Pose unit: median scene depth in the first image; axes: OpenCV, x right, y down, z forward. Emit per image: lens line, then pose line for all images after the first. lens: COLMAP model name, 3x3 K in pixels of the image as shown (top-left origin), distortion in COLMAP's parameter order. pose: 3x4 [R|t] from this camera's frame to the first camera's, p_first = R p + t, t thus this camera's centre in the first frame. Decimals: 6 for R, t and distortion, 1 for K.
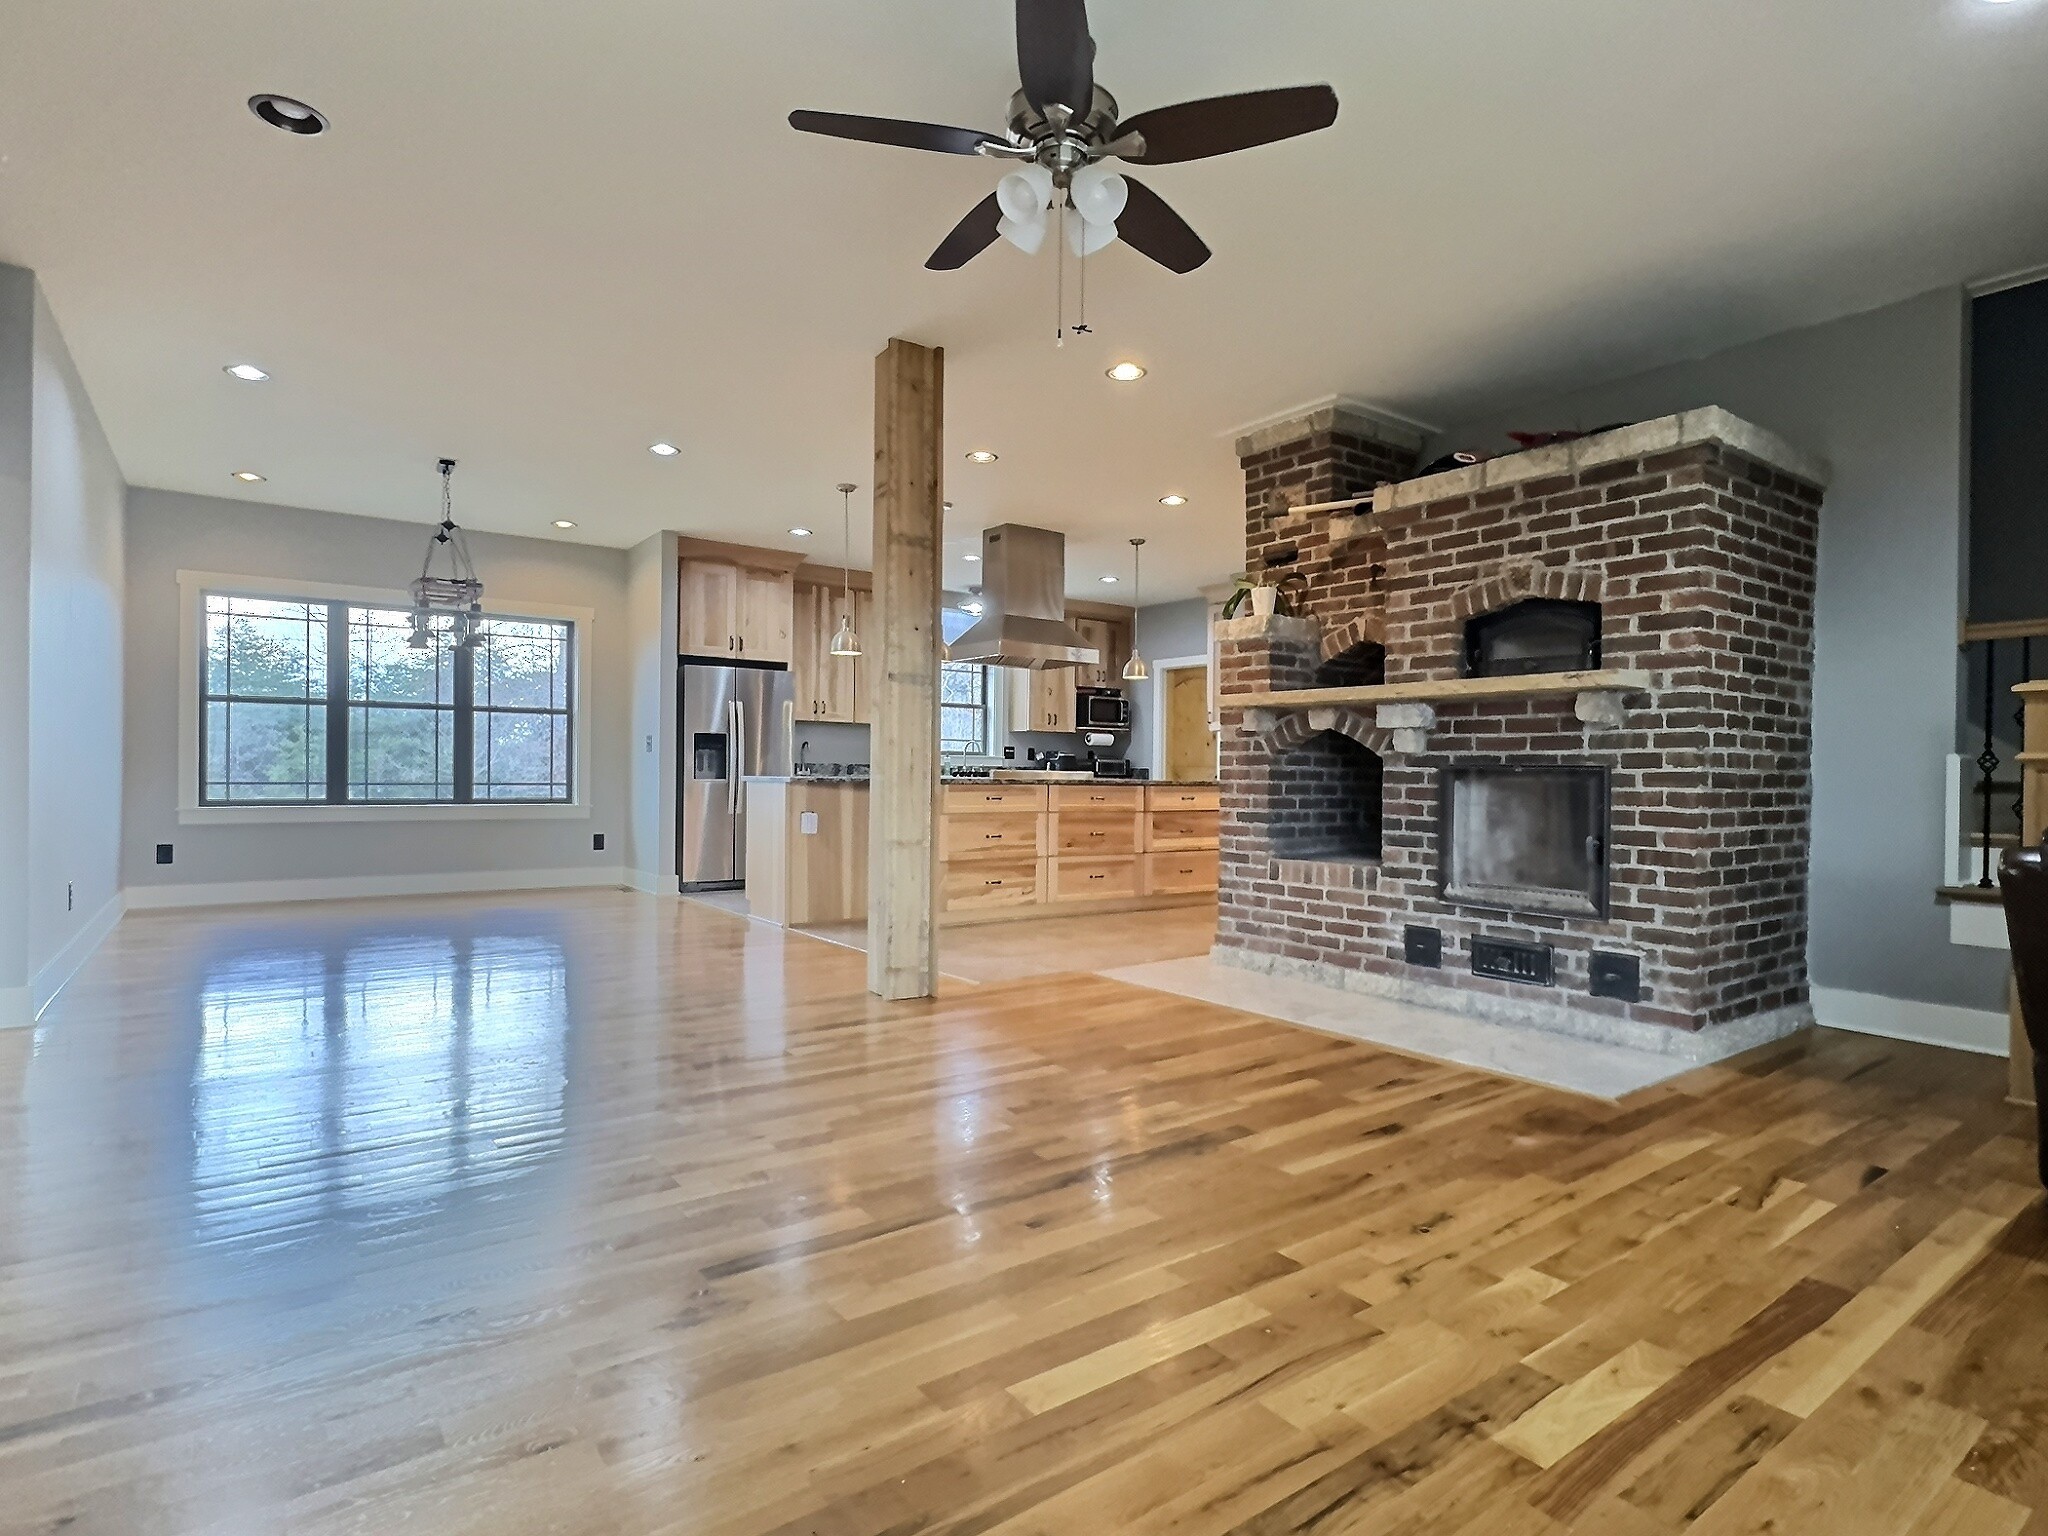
lens RADIAL K [[1064.1, 0, 1029.2], [0, 1064.1, 776.1], [0, 0, 1]] dist [-0.002917, 0.001363]
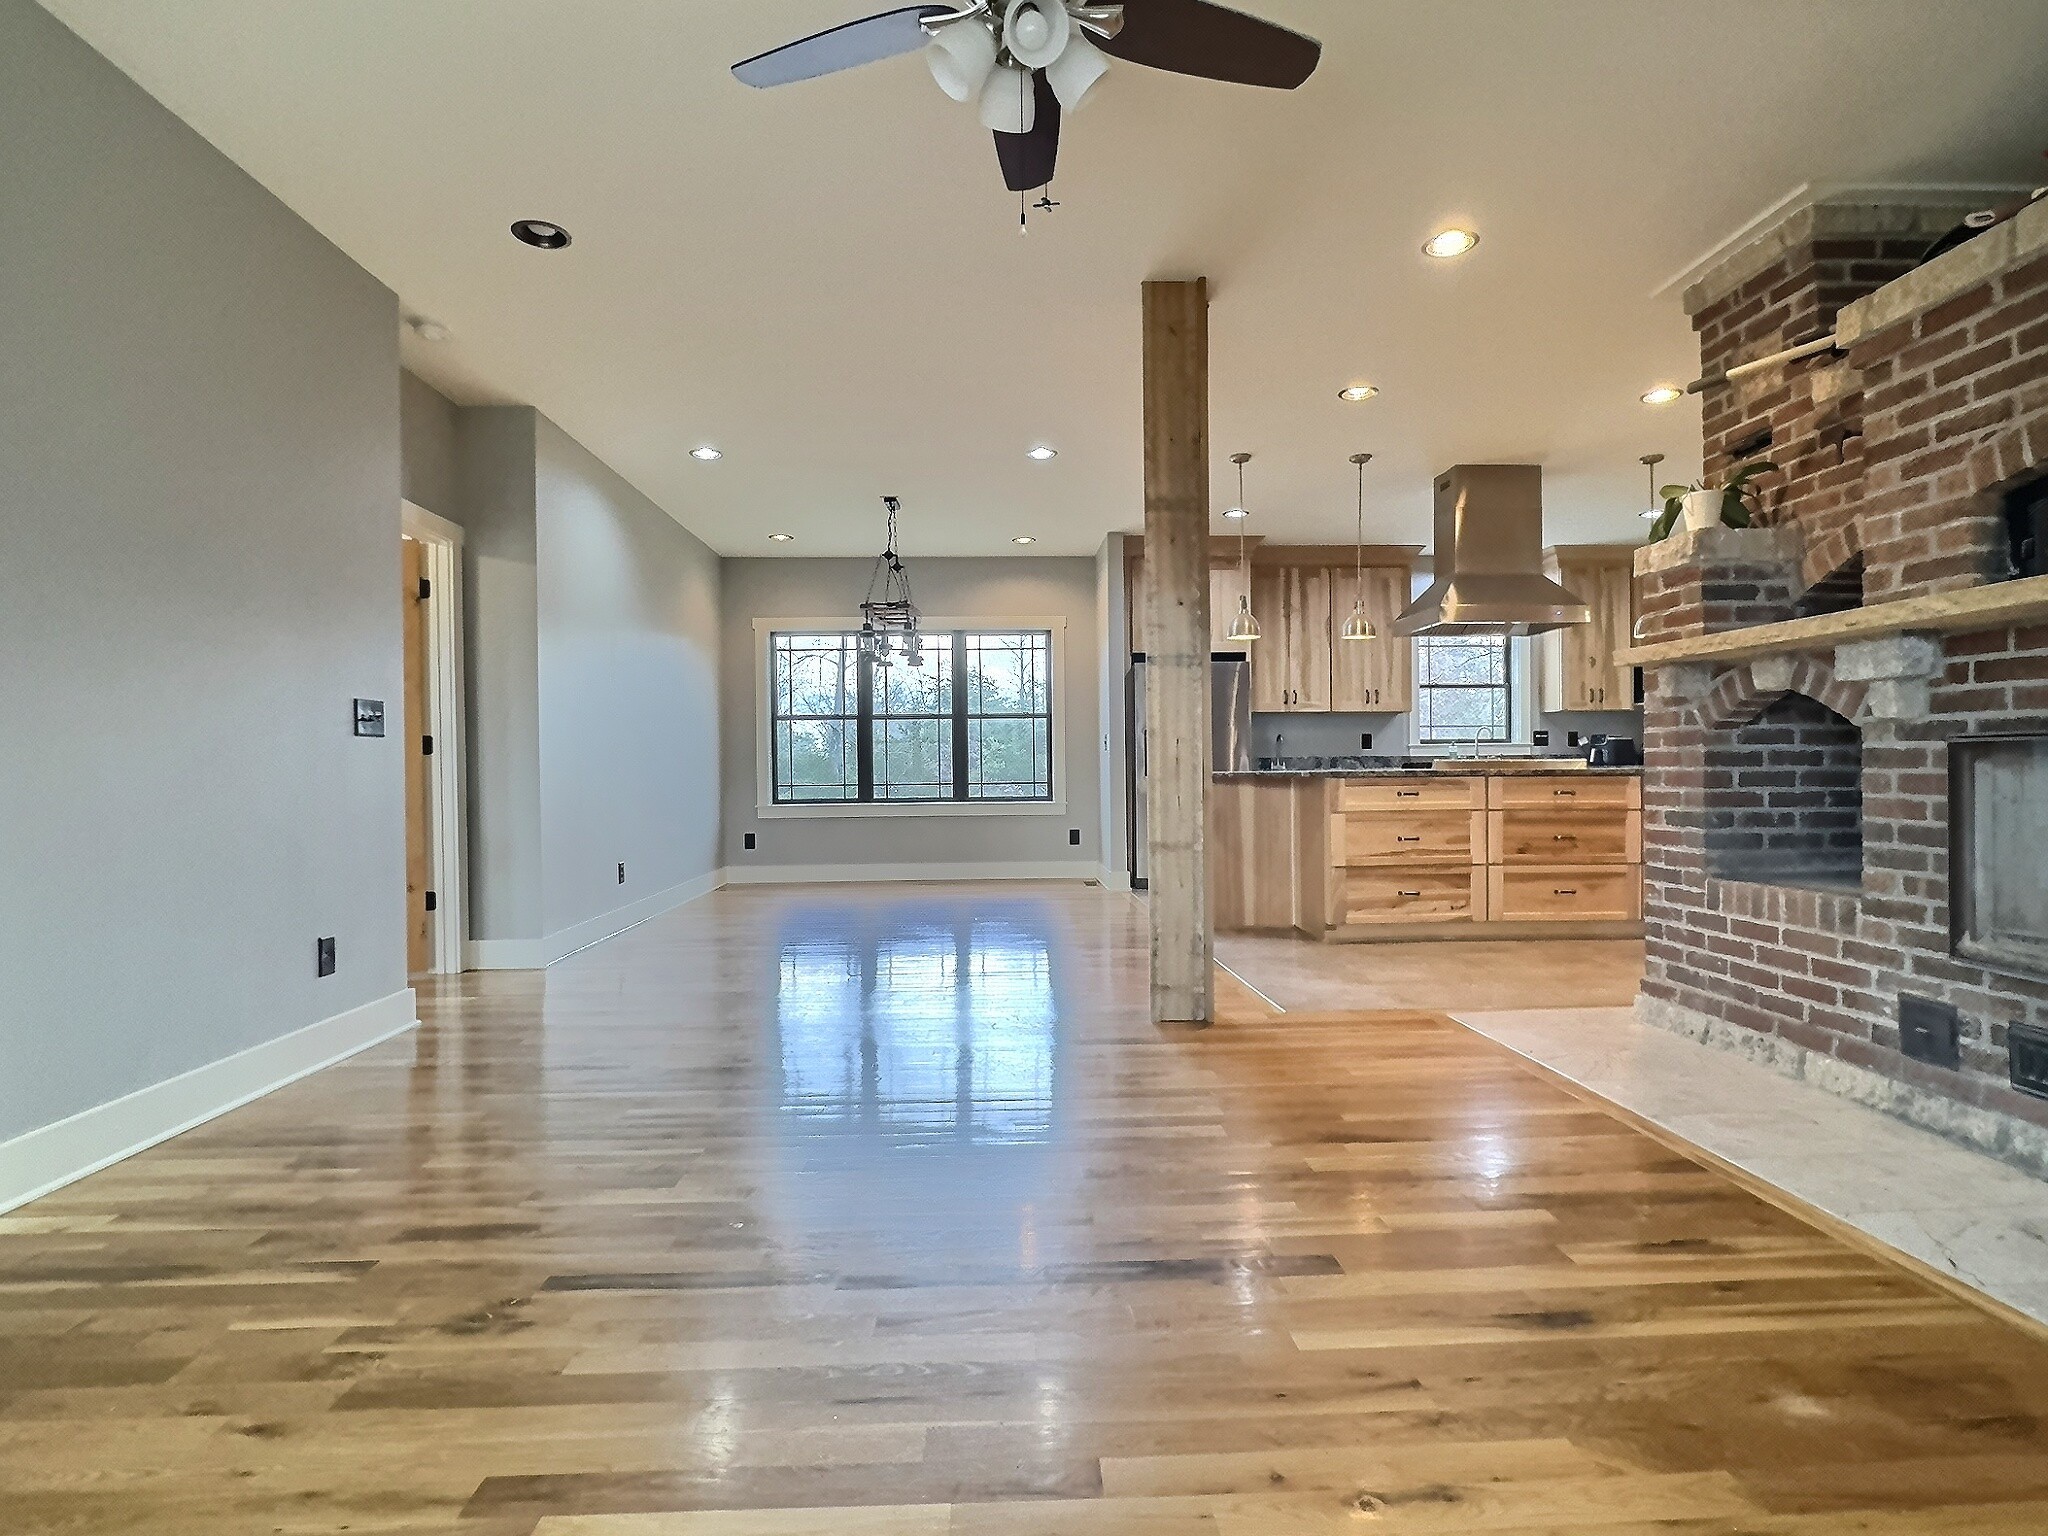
lens RADIAL K [[1064.1, 0, 1027.4], [0, 1064.1, 776.9], [0, 0, 1]] dist [-0.002917, 0.001363]
pose [[0.830790, -0.015431, -0.556371, 0.244010], [0.018381, 0.999831, -0.000283, 0.002939], [0.556282, -0.009991, 0.830934, 0.171561]]
